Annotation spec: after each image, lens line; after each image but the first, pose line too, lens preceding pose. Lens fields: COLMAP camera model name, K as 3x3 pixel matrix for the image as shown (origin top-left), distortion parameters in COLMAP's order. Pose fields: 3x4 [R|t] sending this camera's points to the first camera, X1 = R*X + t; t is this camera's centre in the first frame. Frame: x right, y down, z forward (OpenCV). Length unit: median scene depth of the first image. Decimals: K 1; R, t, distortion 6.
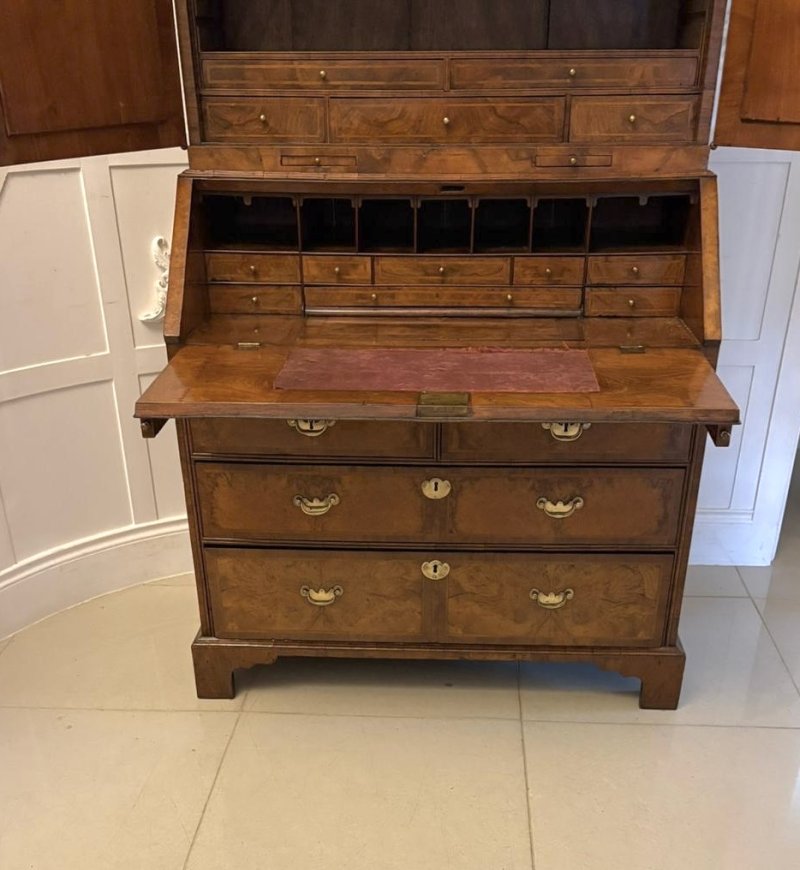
lens RADIAL K [[1044.0, 0, 405.5], [0, 1044.0, 691.9], [0, 0, 1]] dist [0.062364, -0.056375]
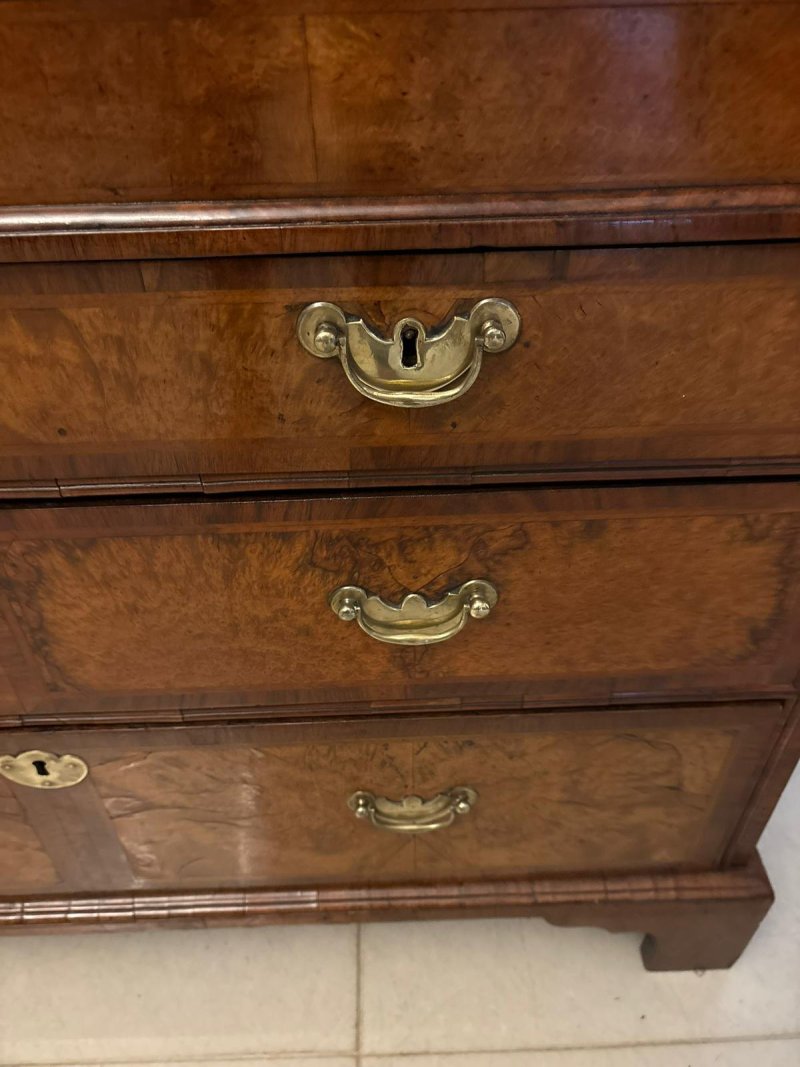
lens RADIAL K [[812.7, 0, 404.4], [0, 812.7, 529.0], [0, 0, 1]] dist [0.054252, -0.055165]
pose [[0.996253, -0.062325, 0.059962, 0.131955], [0.051788, 0.985173, 0.163559, -0.231727], [-0.069267, -0.159841, 0.984710, 0.782700]]
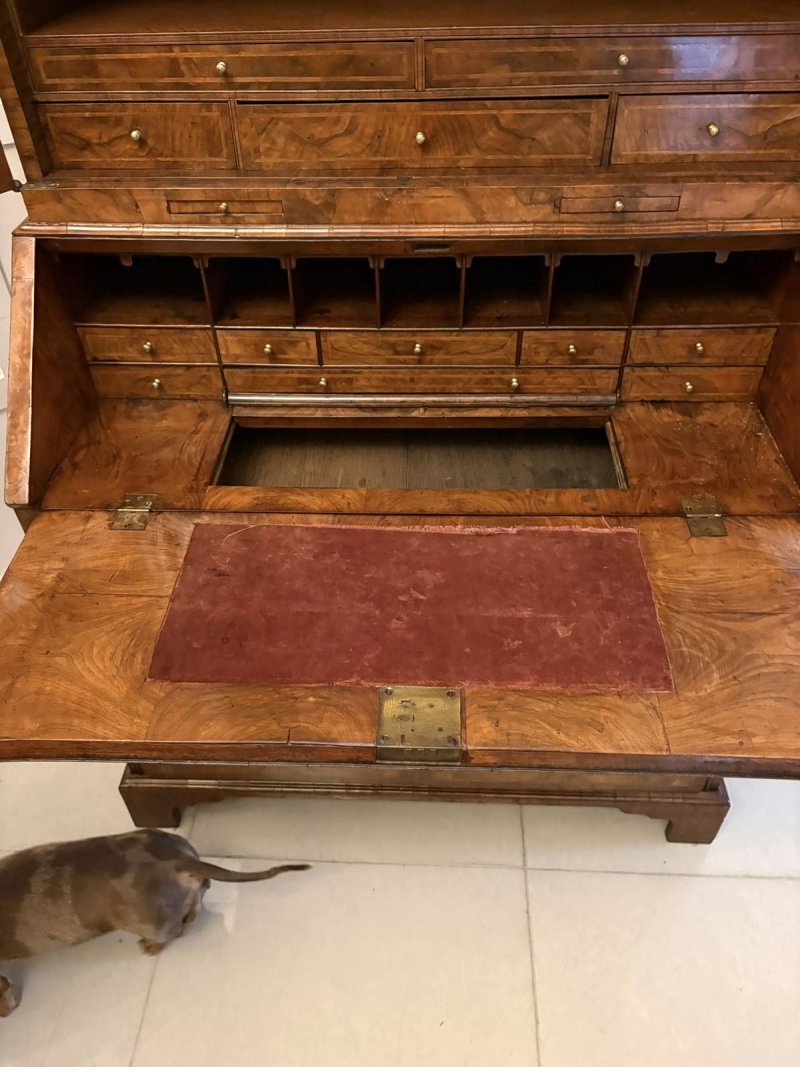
lens RADIAL K [[815.6, 0, 399.2], [0, 815.6, 537.1], [0, 0, 1]] dist [0.046980, -0.053387]
pose [[0.999782, -0.019442, -0.007549, 0.023741], [0.020535, 0.980920, 0.193324, -0.382849], [0.003646, -0.193437, 0.981106, 0.446503]]
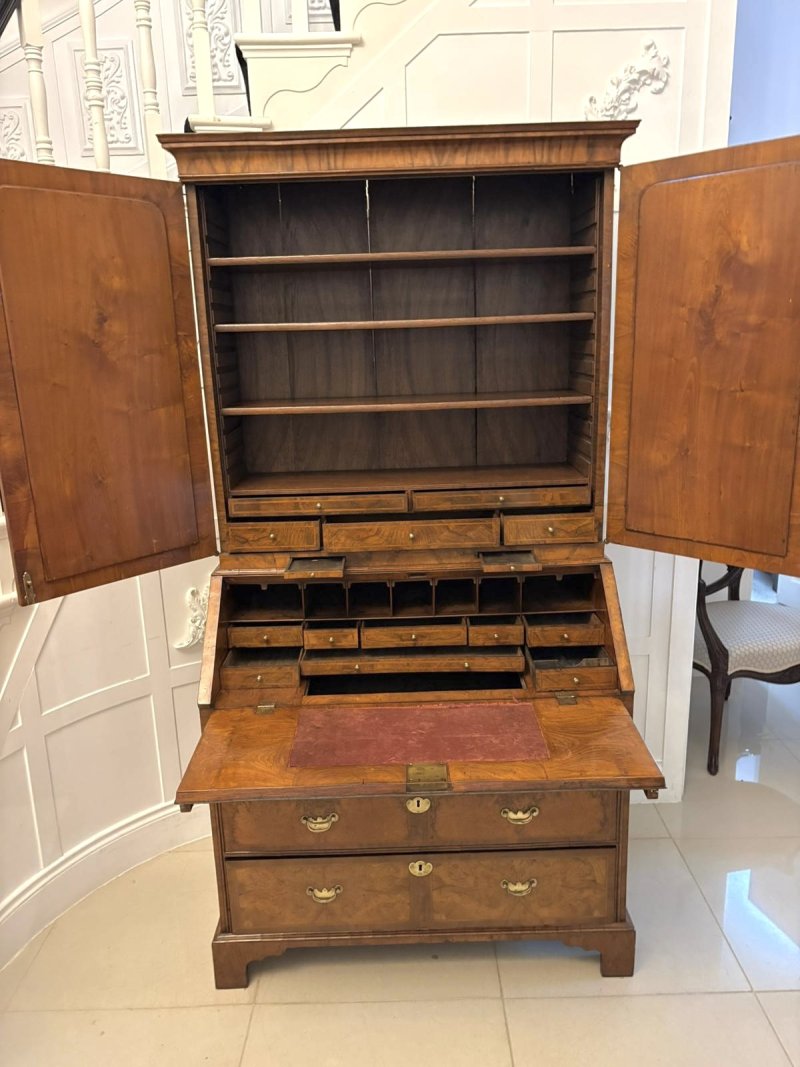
lens RADIAL K [[811.3, 0, 401.5], [0, 811.3, 538.8], [0, 0, 1]] dist [0.032996, -0.006943]
pose [[0.997942, -0.040539, 0.049686, -0.024614], [0.053109, 0.956727, -0.286098, -0.218457], [-0.035938, 0.288148, 0.956911, 0.001230]]
